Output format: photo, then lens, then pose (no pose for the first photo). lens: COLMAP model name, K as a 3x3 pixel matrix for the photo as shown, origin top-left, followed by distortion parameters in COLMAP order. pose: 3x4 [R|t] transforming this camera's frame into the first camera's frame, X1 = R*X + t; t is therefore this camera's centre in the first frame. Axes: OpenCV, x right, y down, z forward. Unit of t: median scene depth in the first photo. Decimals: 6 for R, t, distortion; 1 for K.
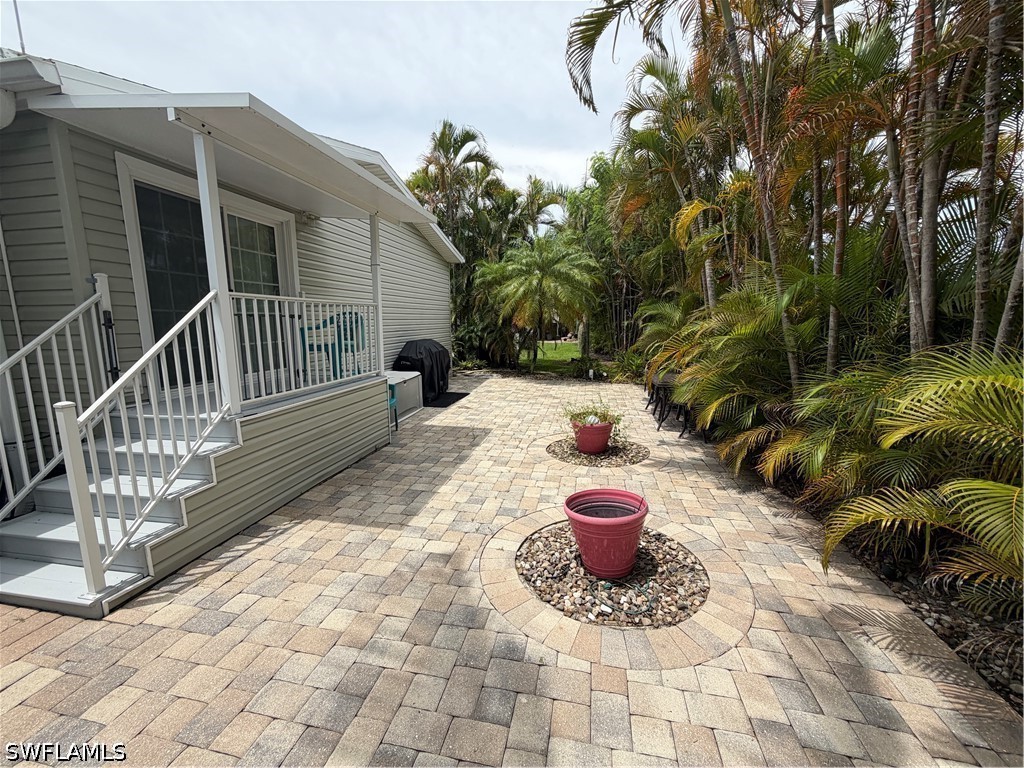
lens RADIAL K [[406.6, 0, 513.9], [0, 406.6, 382.3], [0, 0, 1]] dist [0.000353, 0.000431]
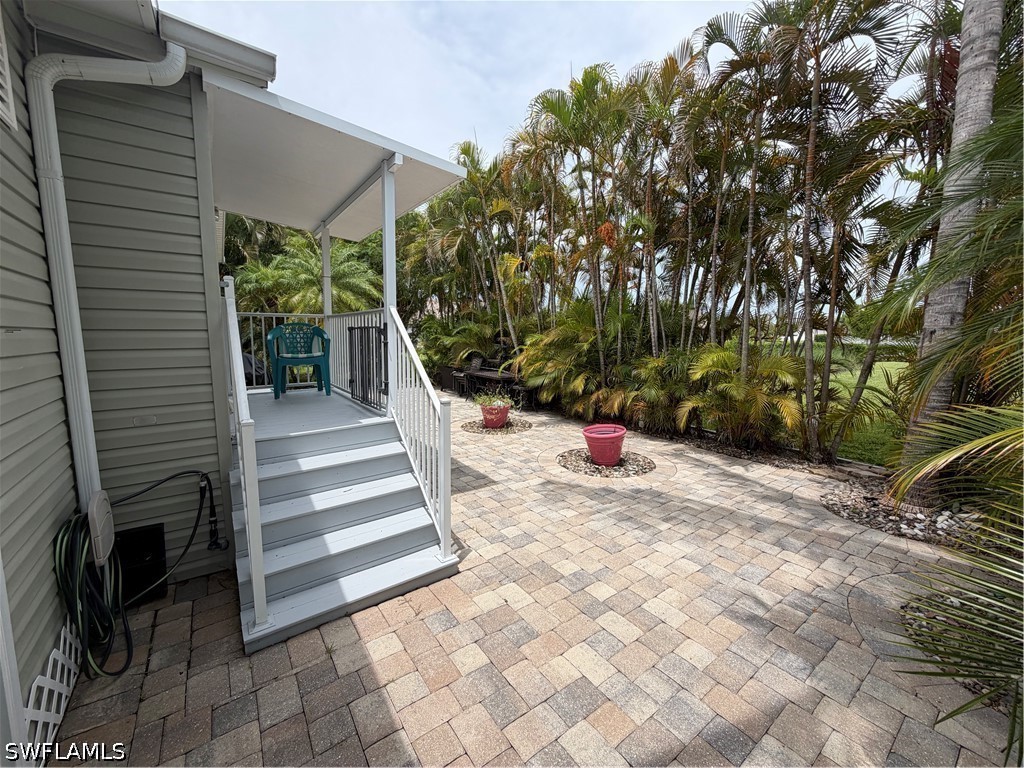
lens RADIAL K [[406.6, 0, 513.9], [0, 406.6, 383.1], [0, 0, 1]] dist [0.000353, 0.000431]
pose [[0.673852, -0.081929, 0.734310, -1.091250], [0.100793, 0.994736, 0.018490, -0.000328], [-0.731959, 0.061554, 0.678563, -0.002277]]
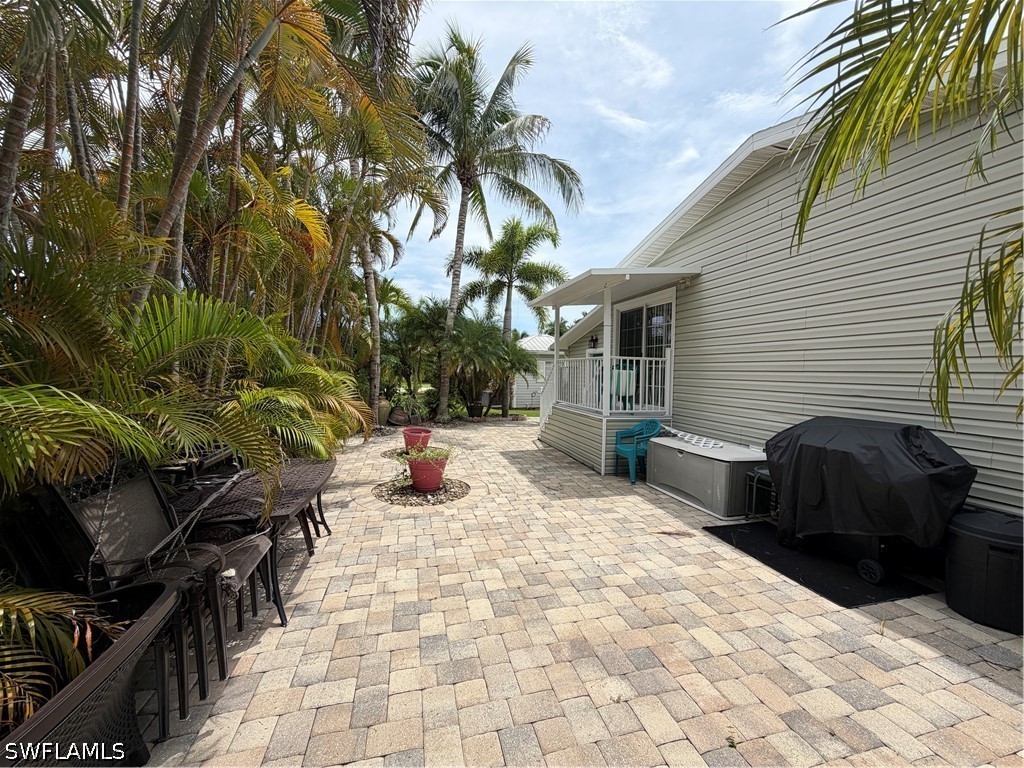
lens RADIAL K [[406.6, 0, 516.8], [0, 406.6, 381.2], [0, 0, 1]] dist [0.000353, 0.000431]
pose [[-0.903179, -0.002783, -0.429254, 0.613373], [-0.080215, 0.983459, 0.162401, -0.421096], [0.421702, 0.181110, -0.888463, 2.805939]]
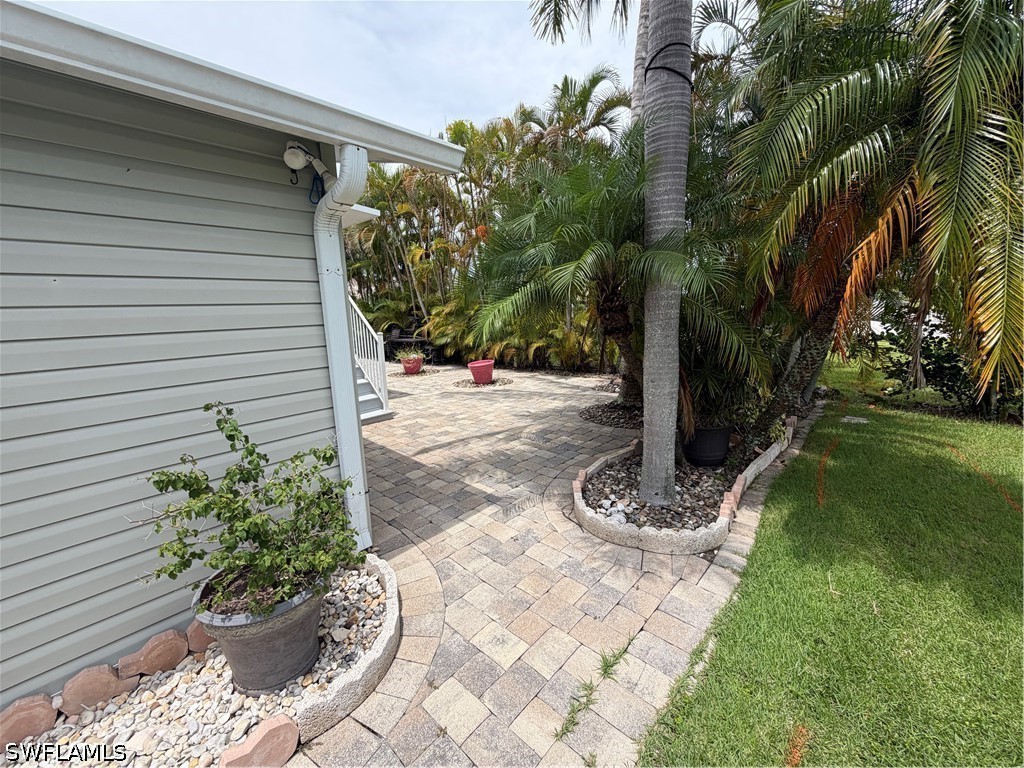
lens RADIAL K [[406.6, 0, 507.4], [0, 406.6, 379.9], [0, 0, 1]] dist [0.000353, 0.000431]
pose [[0.531756, -0.164582, 0.830752, -1.692547], [0.164478, 0.982327, 0.089330, 0.139786], [-0.830772, 0.089139, 0.549428, -0.643651]]
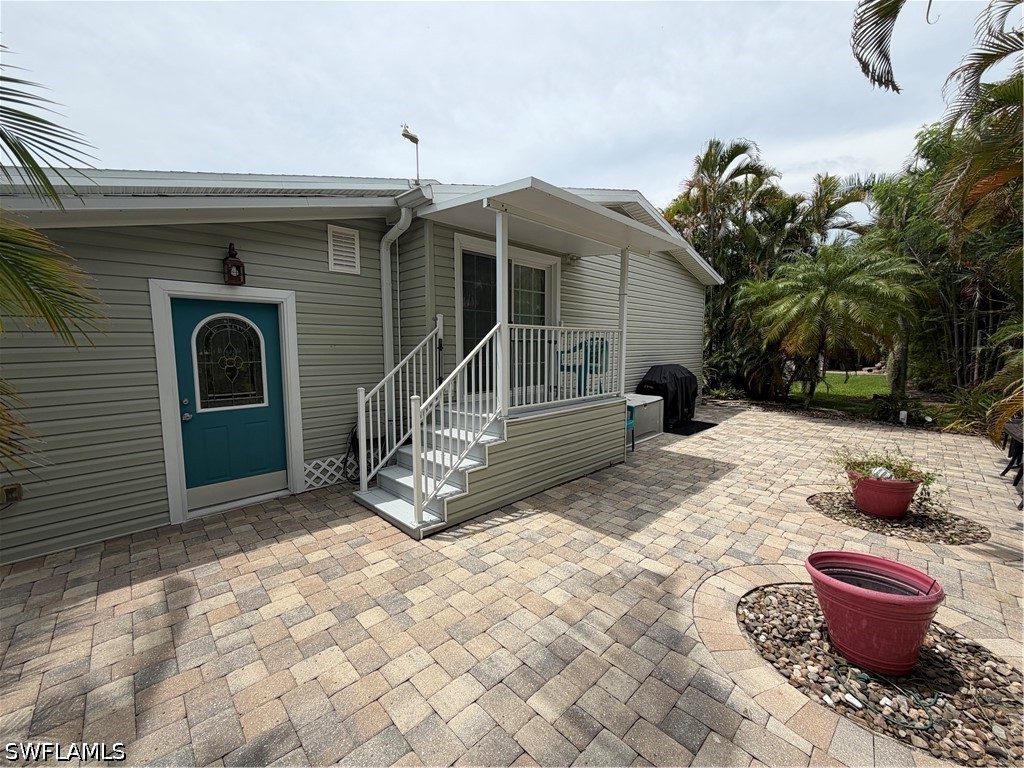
lens RADIAL K [[406.6, 0, 513.4], [0, 406.6, 382.9], [0, 0, 1]] dist [0.000353, 0.000431]
pose [[0.823116, 0.052024, -0.565486, 0.061934], [-0.085806, 0.995756, -0.033289, 0.010119], [0.561354, 0.075923, 0.824086, -0.057046]]
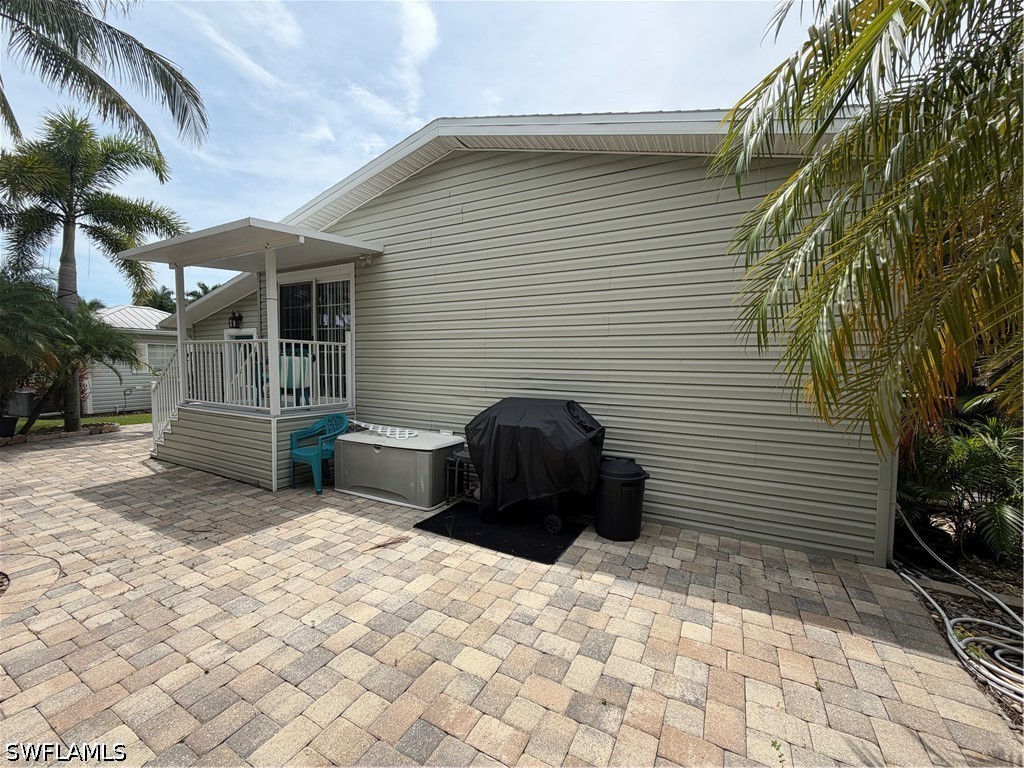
lens RADIAL K [[406.6, 0, 512.4], [0, 406.6, 381.2], [0, 0, 1]] dist [0.000353, 0.000431]
pose [[-0.306699, 0.044864, -0.950748, 0.565888], [-0.152900, 0.983593, 0.095737, -0.386791], [0.939445, 0.174732, -0.294808, 2.573908]]
